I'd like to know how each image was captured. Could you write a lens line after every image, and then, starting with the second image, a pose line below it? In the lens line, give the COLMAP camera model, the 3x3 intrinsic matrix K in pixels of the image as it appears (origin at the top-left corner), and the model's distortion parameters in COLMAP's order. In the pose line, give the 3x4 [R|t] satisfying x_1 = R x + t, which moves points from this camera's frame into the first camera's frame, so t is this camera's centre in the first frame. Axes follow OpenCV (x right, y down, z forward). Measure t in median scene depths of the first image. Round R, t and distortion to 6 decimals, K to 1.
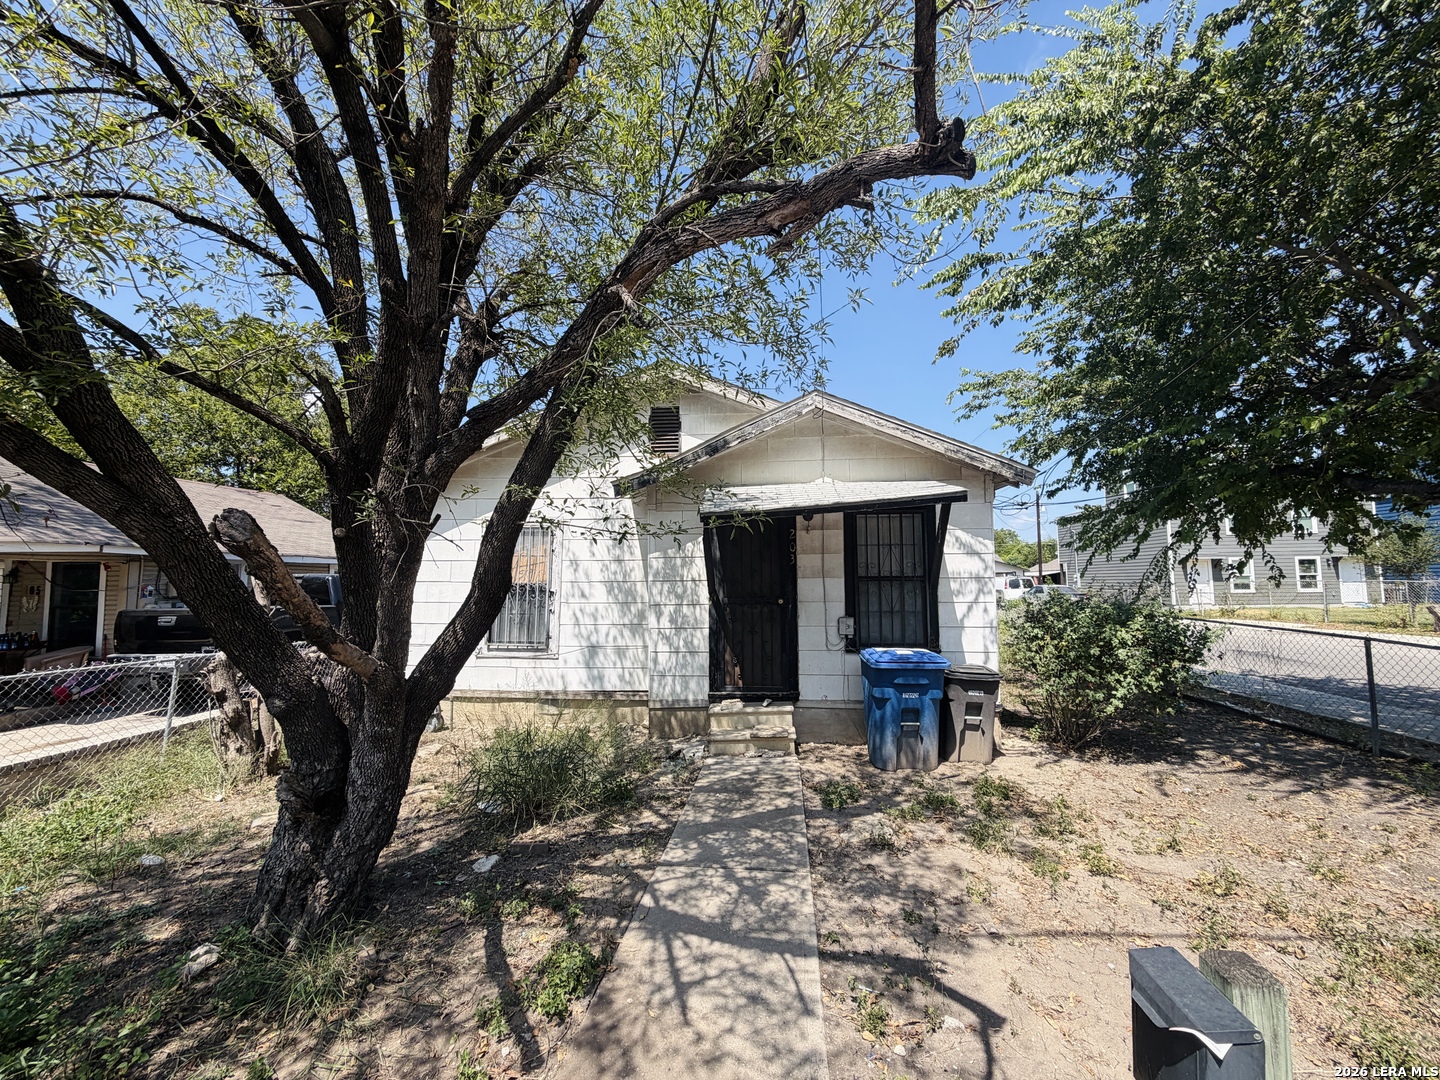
lens RADIAL K [[576.8, 0, 720.0], [0, 576.8, 540.0], [0, 0, 1]] dist [0.001310, 0.000355]
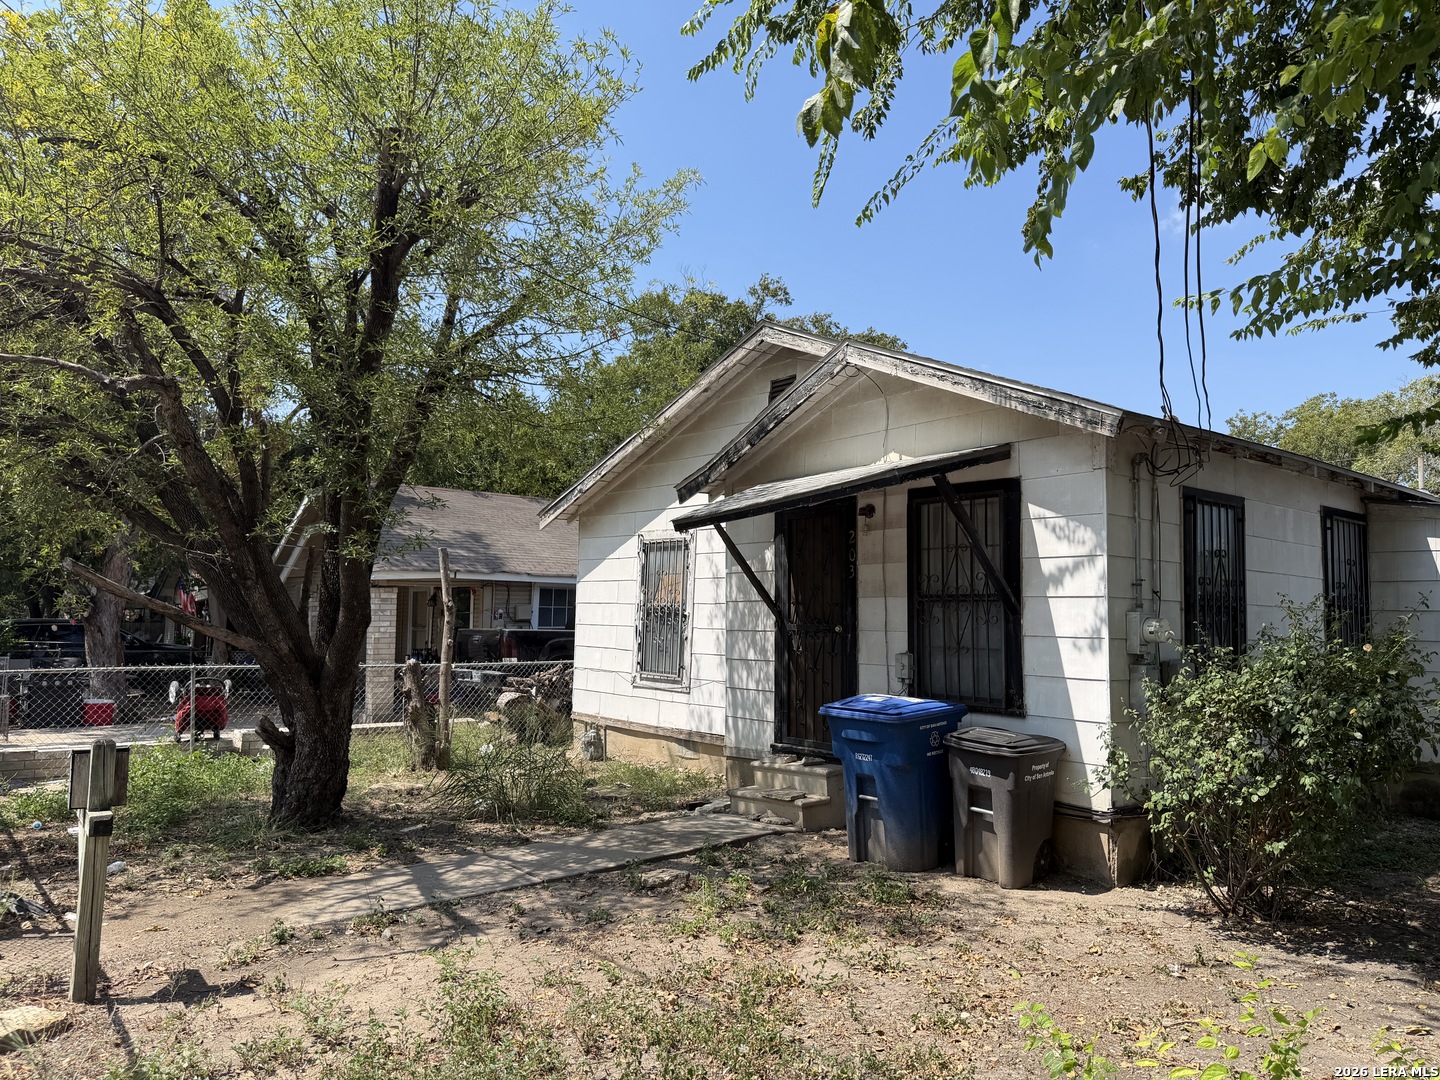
lens RADIAL K [[1015.9, 0, 714.6], [0, 1015.9, 544.2], [0, 0, 1]] dist [0.214457, -0.440088]
pose [[0.684158, -0.039955, -0.728239, 0.996512], [0.034426, 0.999154, -0.022476, 0.022809], [0.728521, -0.009693, 0.684955, -0.013234]]
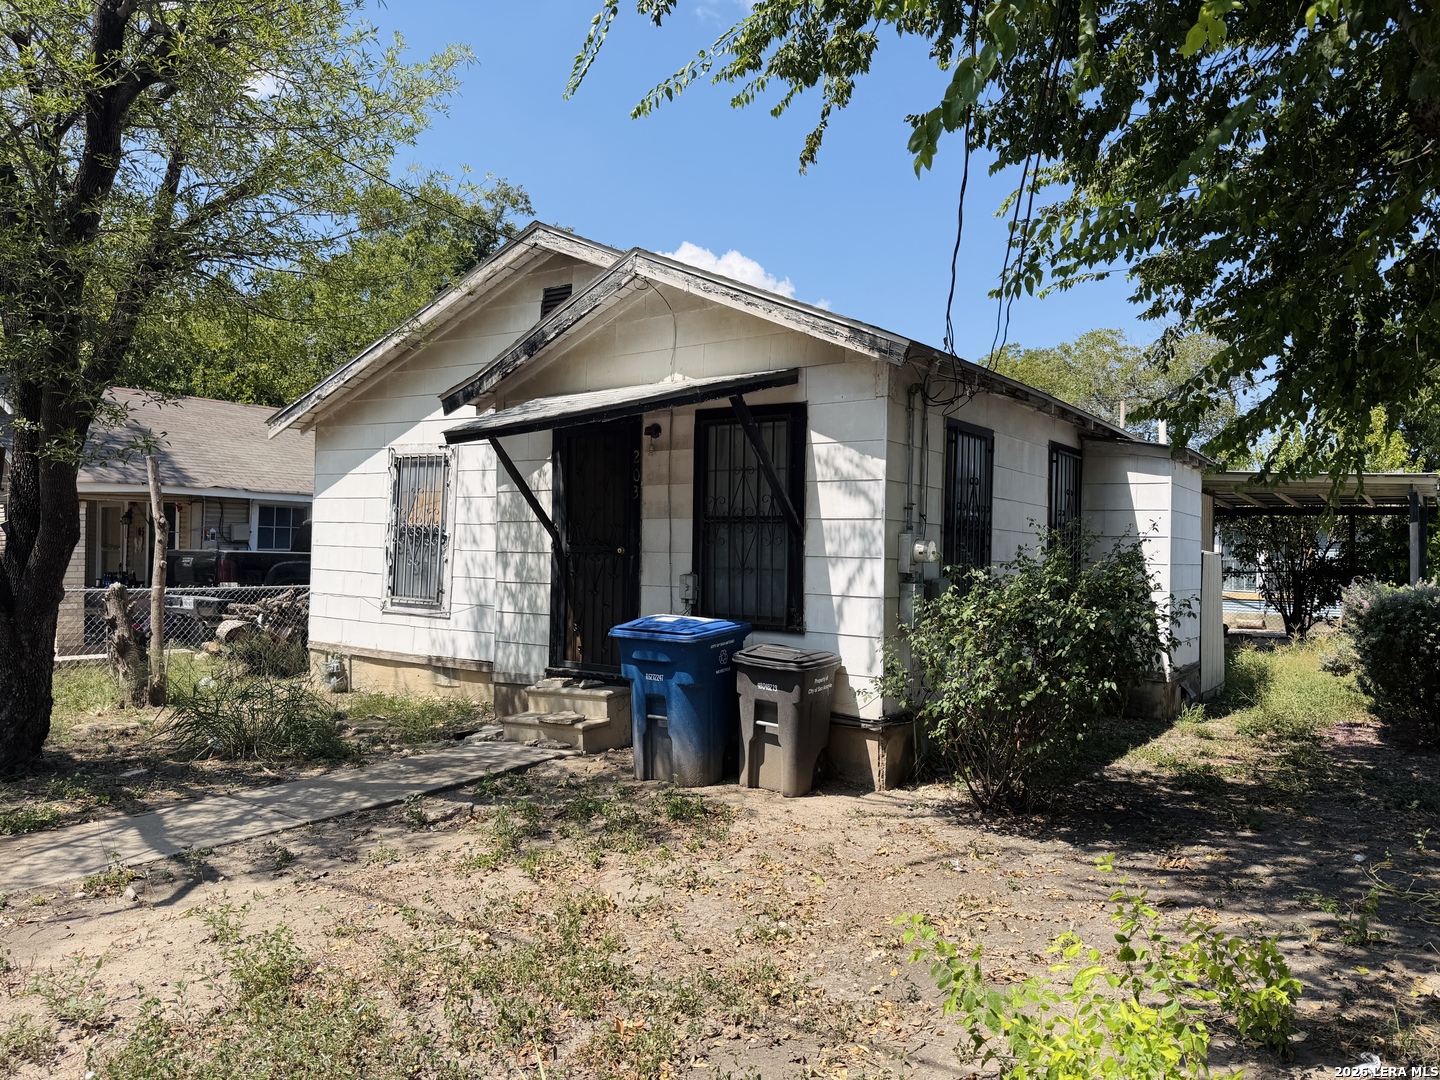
lens RADIAL K [[1015.9, 0, 716.3], [0, 1015.9, 536.5], [0, 0, 1]] dist [0.128285, -0.183519]
pose [[0.851504, 0.014727, -0.524141, 0.915920], [0.013438, 0.998664, 0.049891, 0.027976], [0.524176, -0.049526, 0.850169, -0.024479]]
